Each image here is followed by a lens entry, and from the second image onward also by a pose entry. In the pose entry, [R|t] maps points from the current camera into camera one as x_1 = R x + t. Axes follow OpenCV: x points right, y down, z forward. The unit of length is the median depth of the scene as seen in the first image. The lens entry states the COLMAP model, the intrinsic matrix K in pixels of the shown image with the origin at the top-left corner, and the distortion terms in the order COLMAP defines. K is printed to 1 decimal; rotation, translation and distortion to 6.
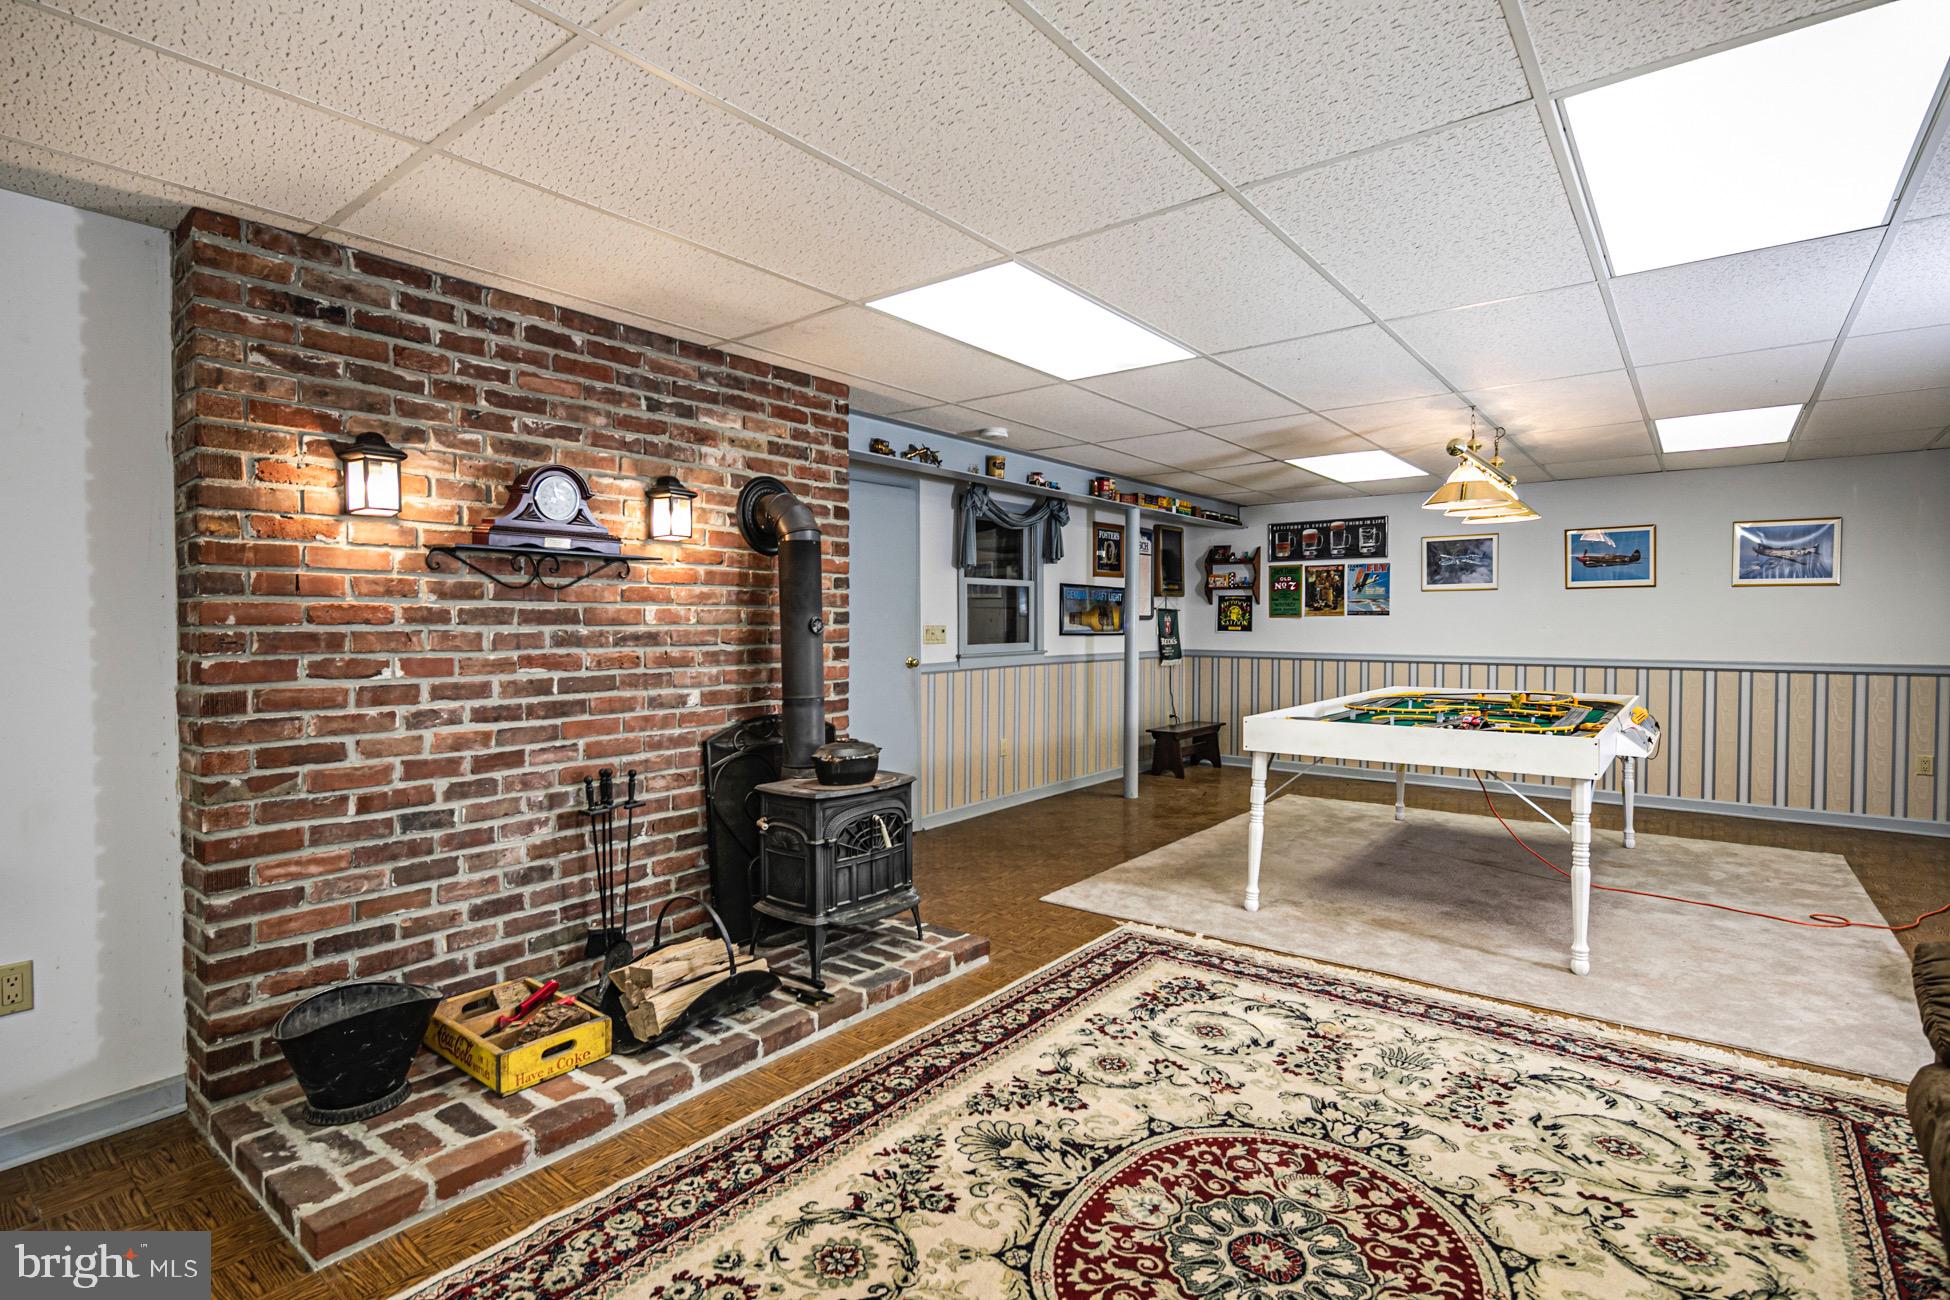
lens RADIAL K [[922.4, 0, 976.4], [0, 922.4, 646.1], [0, 0, 1]] dist [0.000111, -0.001865]
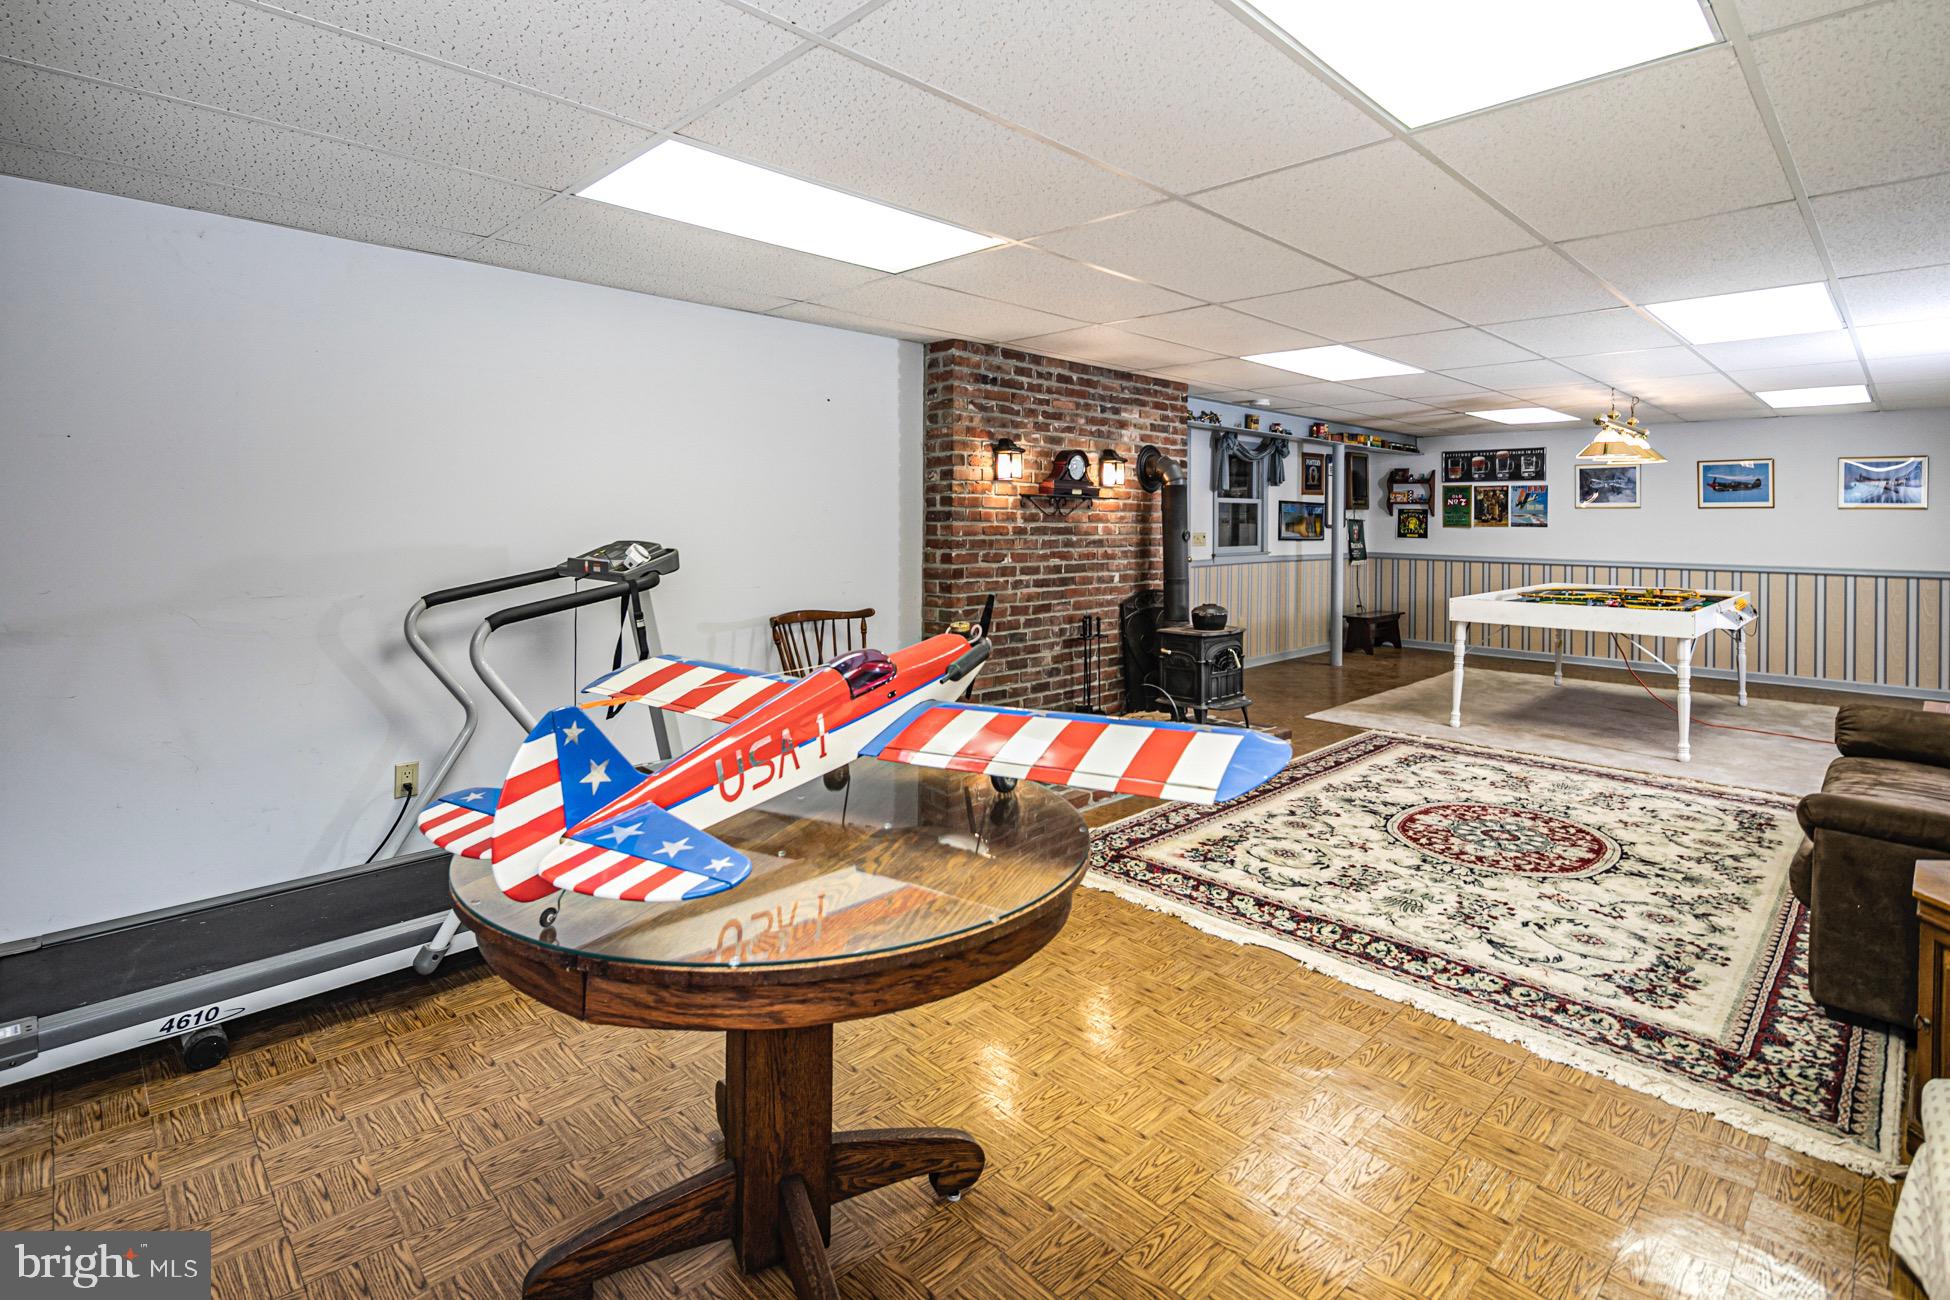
lens RADIAL K [[922.4, 0, 974.0], [0, 922.4, 521.1], [0, 0, 1]] dist [0.000111, -0.001865]
pose [[0.991824, 0.009548, -0.127253, -0.305140], [-0.012678, 0.999636, -0.023811, -0.004010], [0.126980, 0.025229, 0.991584, -0.628274]]
